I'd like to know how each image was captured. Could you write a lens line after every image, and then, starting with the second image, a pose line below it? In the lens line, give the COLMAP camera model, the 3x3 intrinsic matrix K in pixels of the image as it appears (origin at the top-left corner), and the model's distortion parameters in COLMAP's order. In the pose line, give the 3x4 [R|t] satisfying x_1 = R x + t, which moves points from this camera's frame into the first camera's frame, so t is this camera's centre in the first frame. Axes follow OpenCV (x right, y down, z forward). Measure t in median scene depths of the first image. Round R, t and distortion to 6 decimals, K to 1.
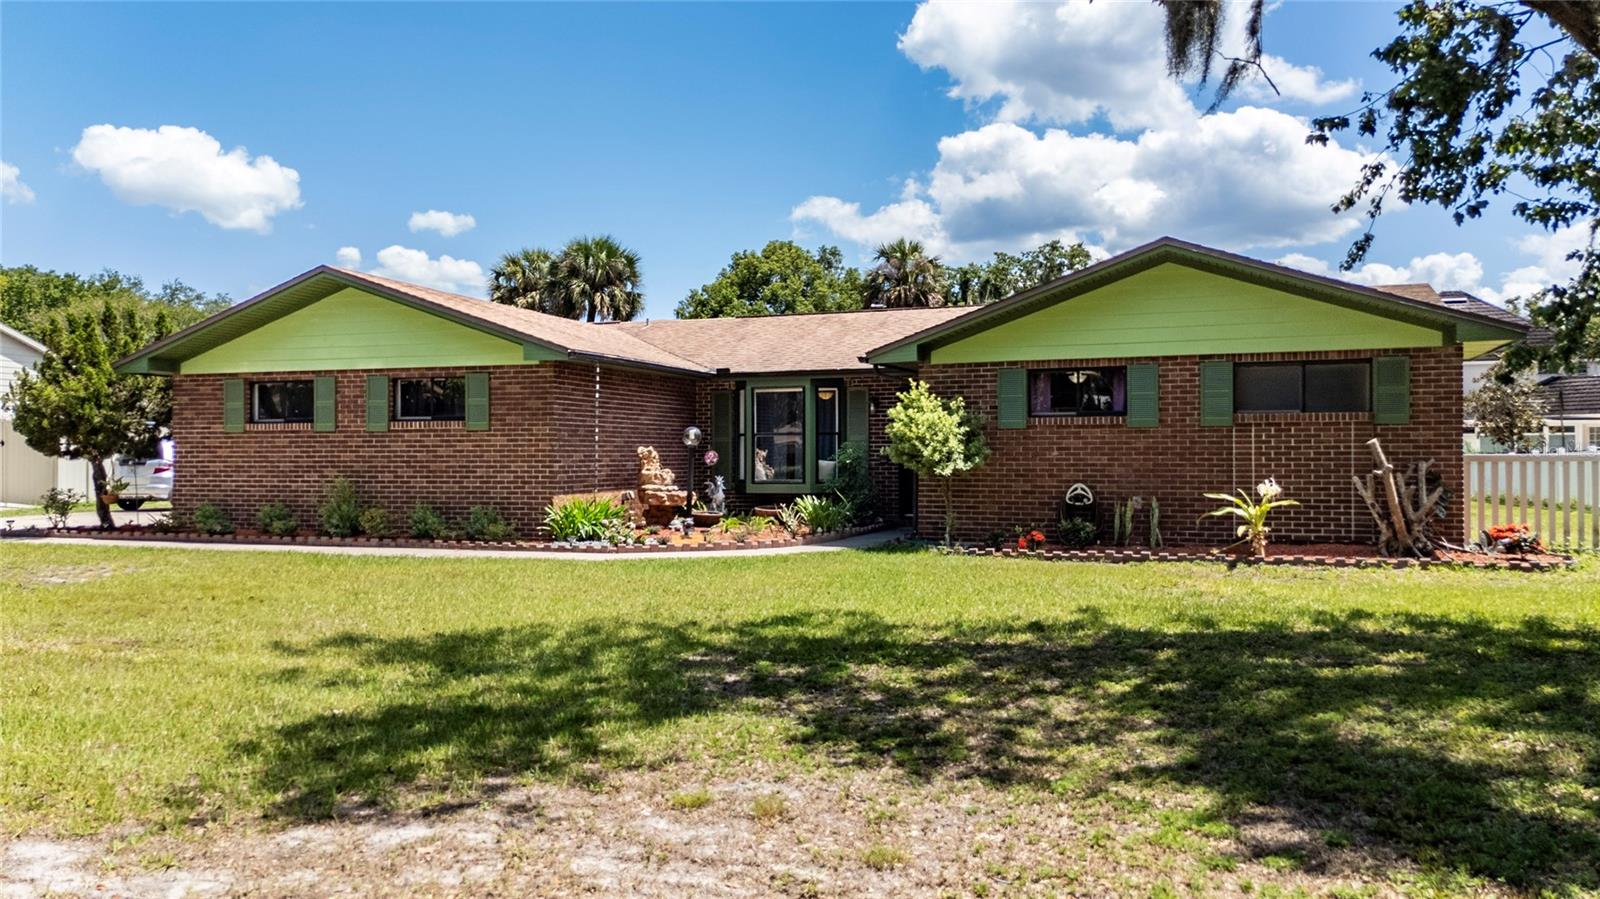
lens RADIAL K [[1087.5, 0, 794.7], [0, 1087.5, 453.2], [0, 0, 1]] dist [0.112961, -0.002599]
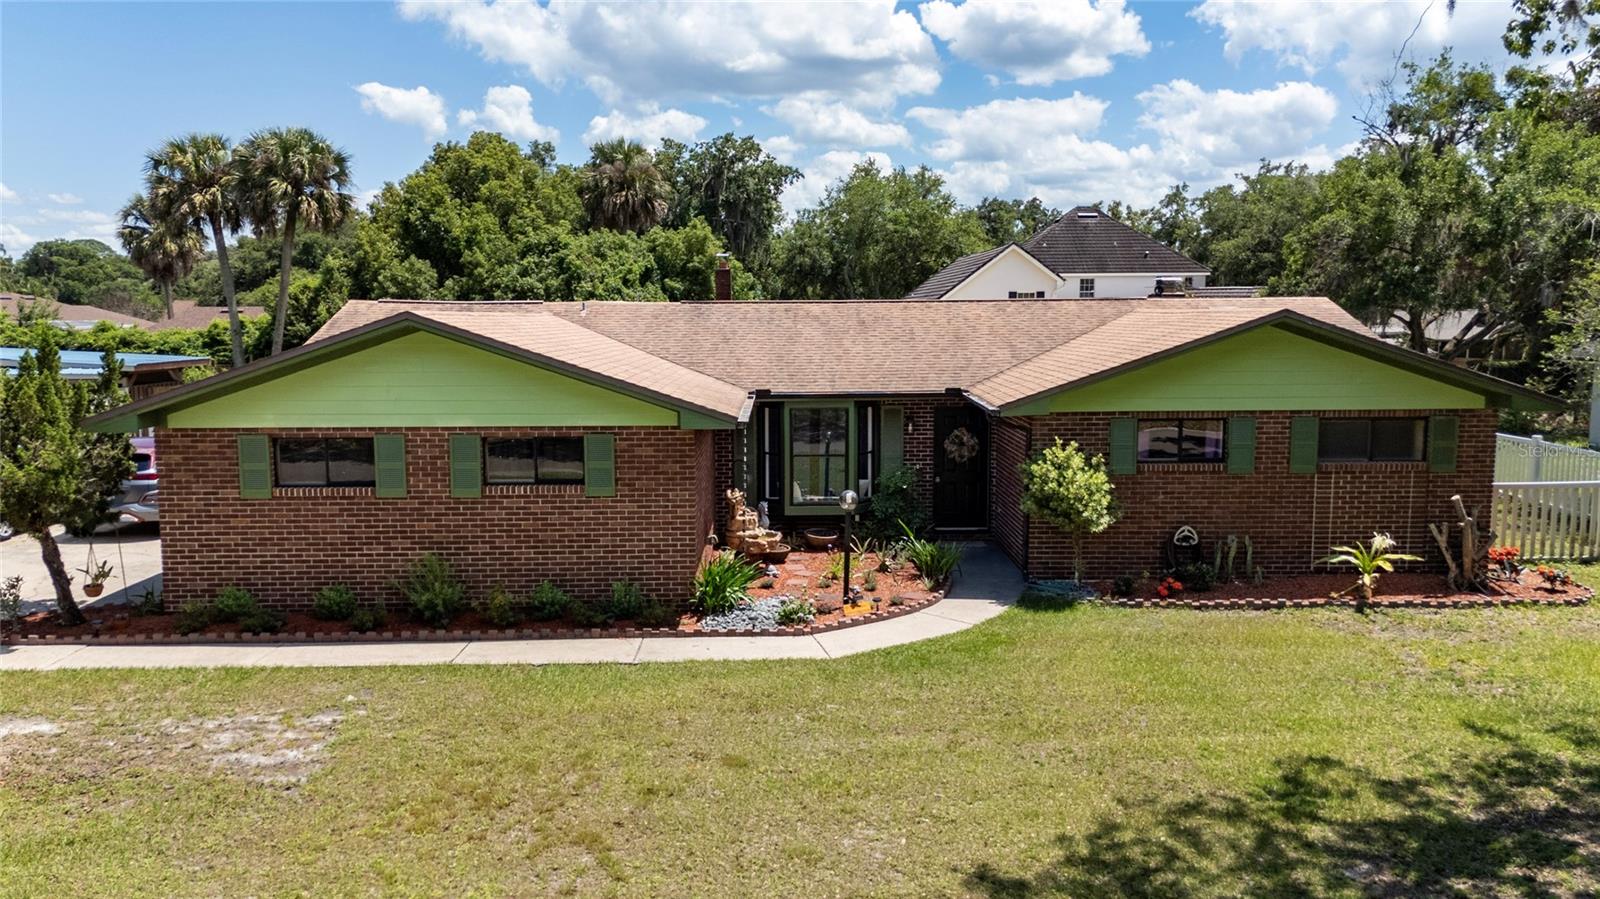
lens RADIAL K [[1109.8, 0, 799.9], [0, 1109.8, 426.3], [0, 0, 1]] dist [0.106741, -0.001203]
pose [[0.943723, -0.033873, 0.328998, -0.434092], [0.005505, 0.996212, 0.086778, -0.157959], [-0.330692, -0.080083, 0.940335, 0.078049]]
